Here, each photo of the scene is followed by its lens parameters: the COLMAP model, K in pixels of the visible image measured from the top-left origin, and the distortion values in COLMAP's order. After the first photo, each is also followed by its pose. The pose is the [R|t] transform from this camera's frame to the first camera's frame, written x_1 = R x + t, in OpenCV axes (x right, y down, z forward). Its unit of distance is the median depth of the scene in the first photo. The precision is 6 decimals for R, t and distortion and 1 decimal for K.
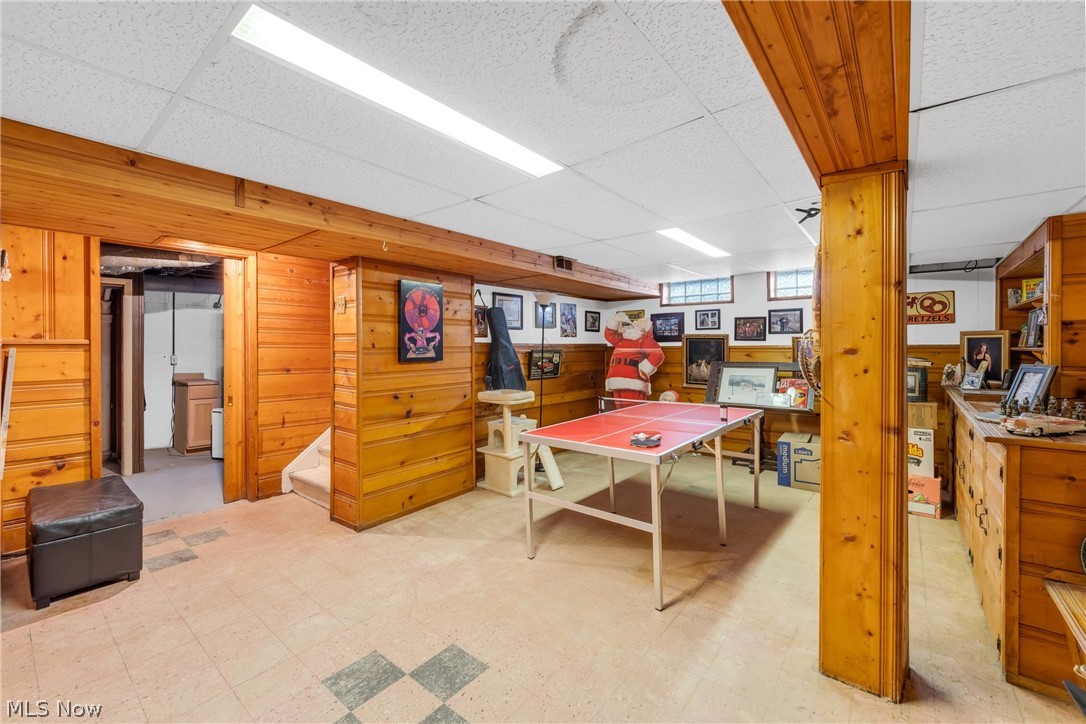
lens RADIAL K [[464.8, 0, 539.6], [0, 464.8, 356.6], [0, 0, 1]] dist [-0.000273, -0.000211]
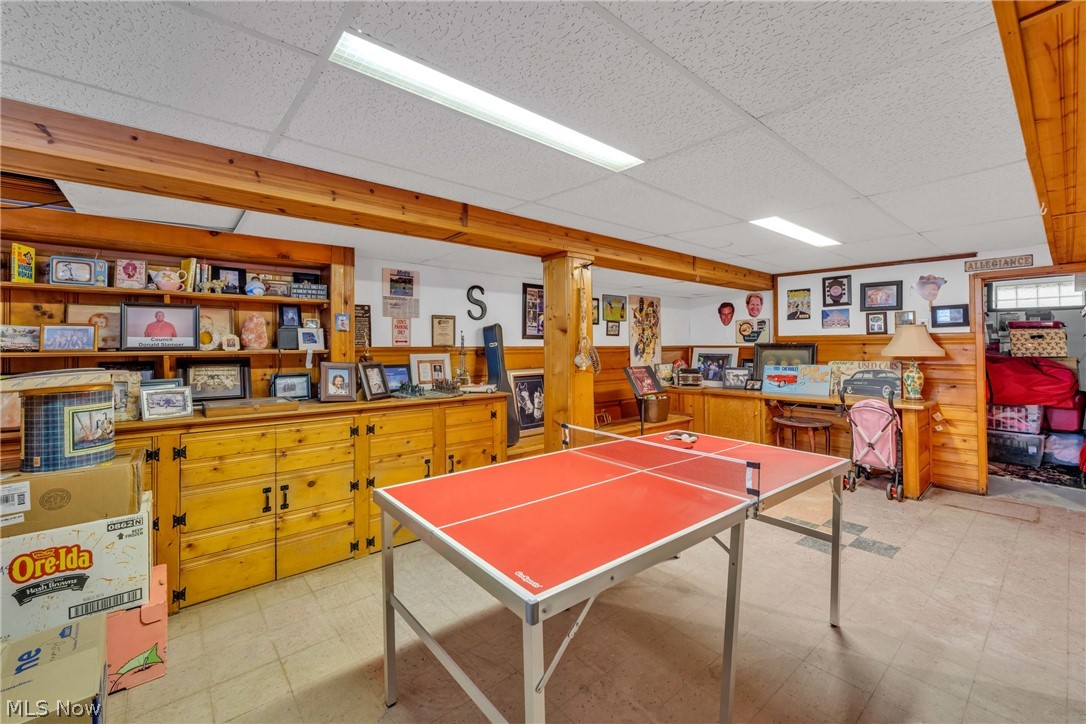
lens RADIAL K [[444.3, 0, 541.5], [0, 444.3, 338.7], [0, 0, 1]] dist [-0.000626, -0.000255]
pose [[-0.981688, 0.010127, 0.190227, 0.267938], [0.011033, 0.999932, 0.003706, -0.035080], [-0.190177, 0.005737, -0.981733, 1.567607]]
